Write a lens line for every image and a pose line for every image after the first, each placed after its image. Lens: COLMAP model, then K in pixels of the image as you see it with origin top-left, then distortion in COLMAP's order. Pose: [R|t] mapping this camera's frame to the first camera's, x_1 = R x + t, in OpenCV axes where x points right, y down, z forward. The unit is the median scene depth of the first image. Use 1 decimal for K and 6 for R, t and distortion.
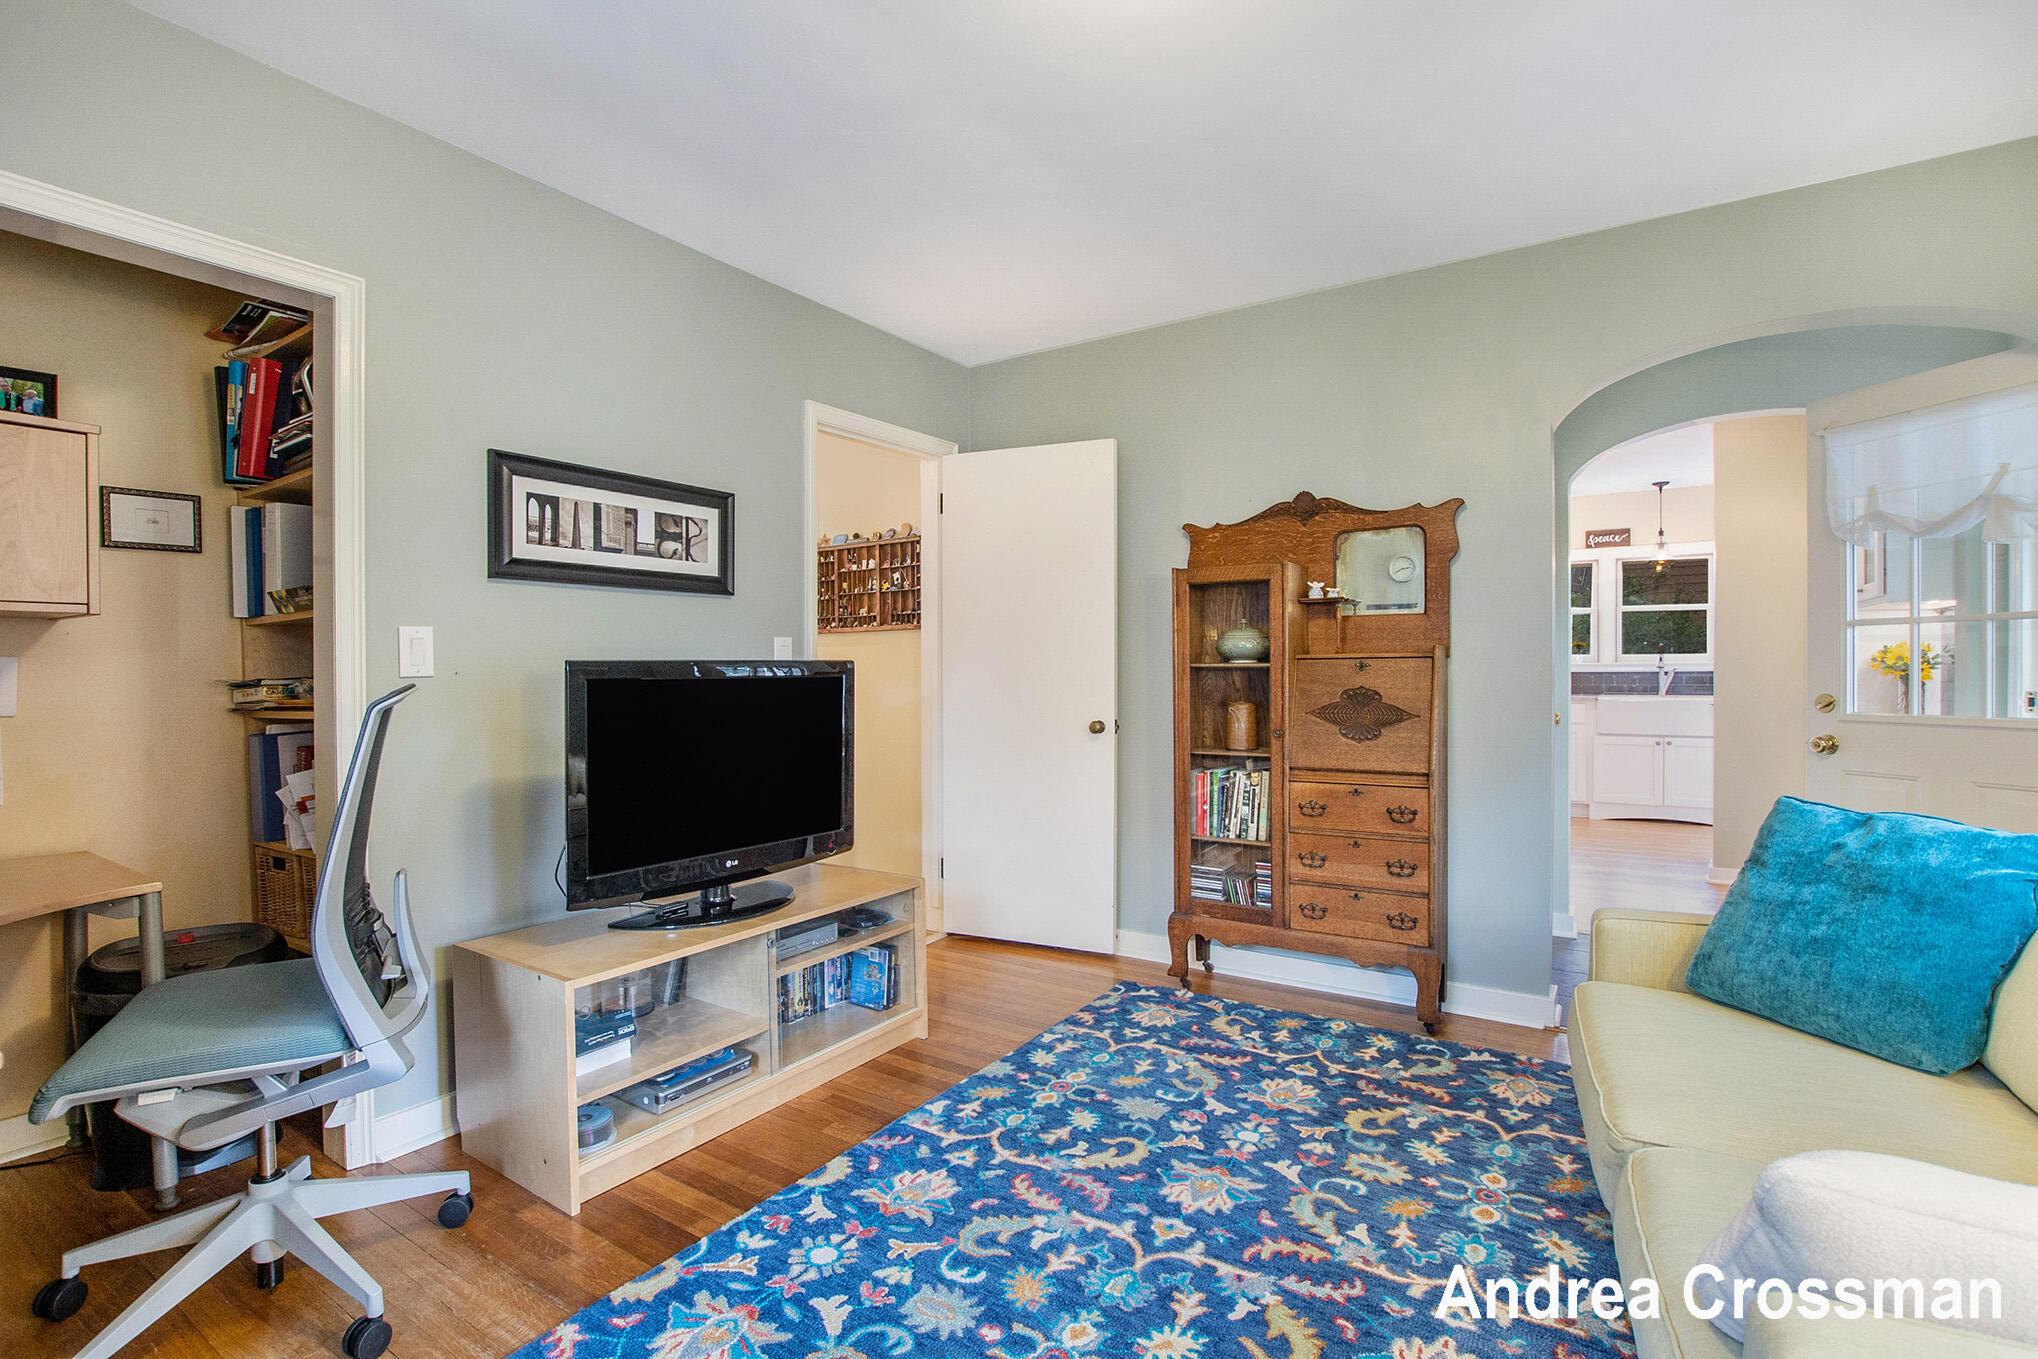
lens RADIAL K [[943.6, 0, 1009.9], [0, 943.6, 677.9], [0, 0, 1]] dist [-0.034500, 0.003029]
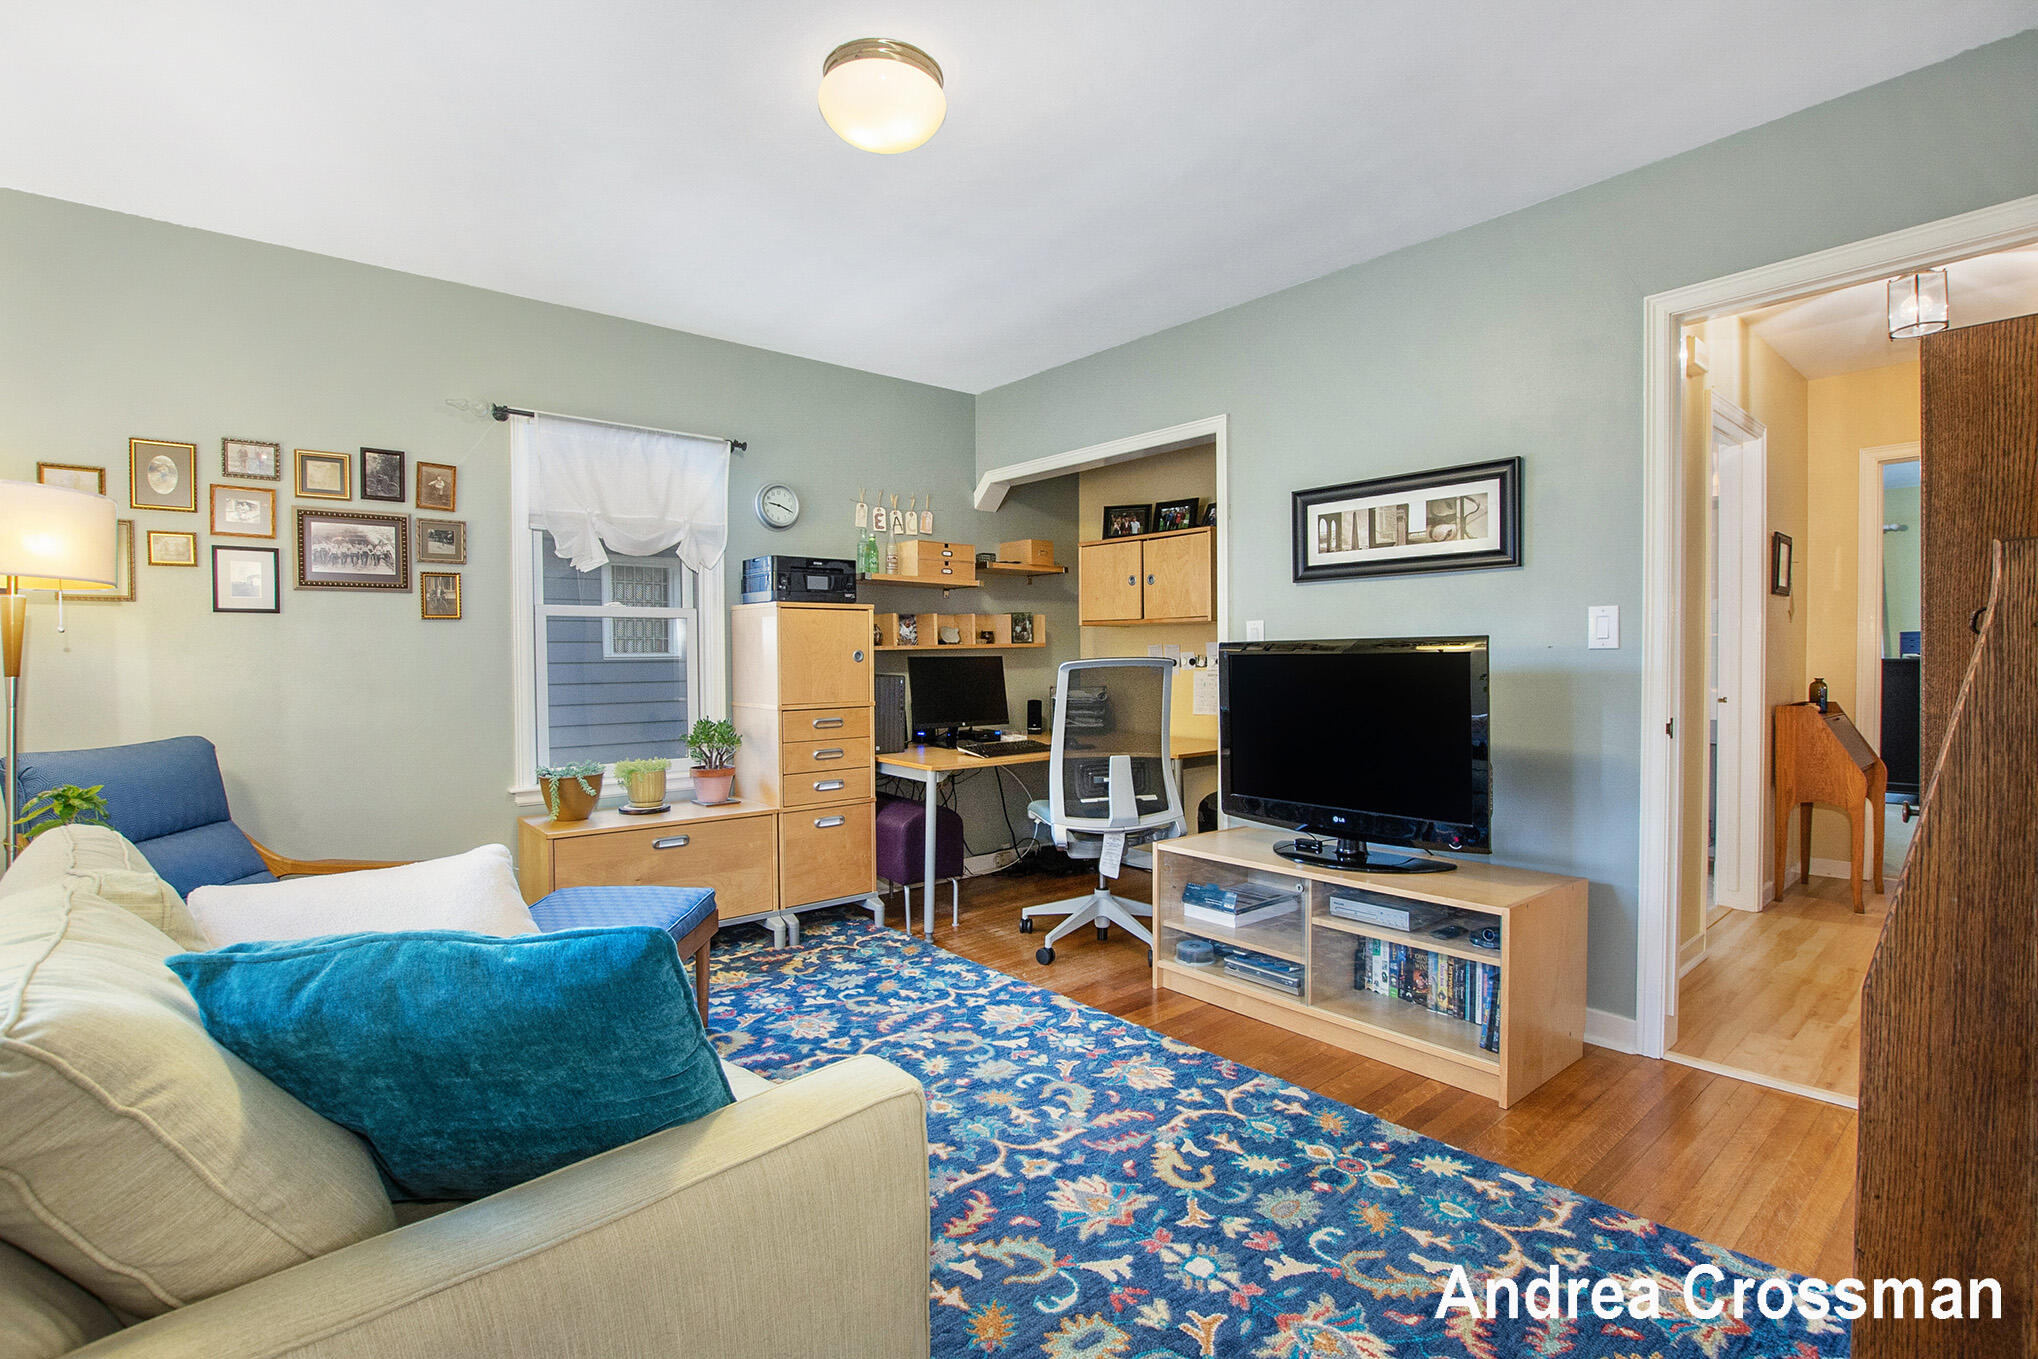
lens RADIAL K [[943.6, 0, 1008.4], [0, 943.6, 675.6], [0, 0, 1]] dist [-0.034500, 0.003029]
pose [[-0.282797, 0.027853, -0.958775, 0.888953], [0.002333, 0.999595, 0.028351, -0.007844], [0.959177, 0.005780, -0.282747, 0.936846]]
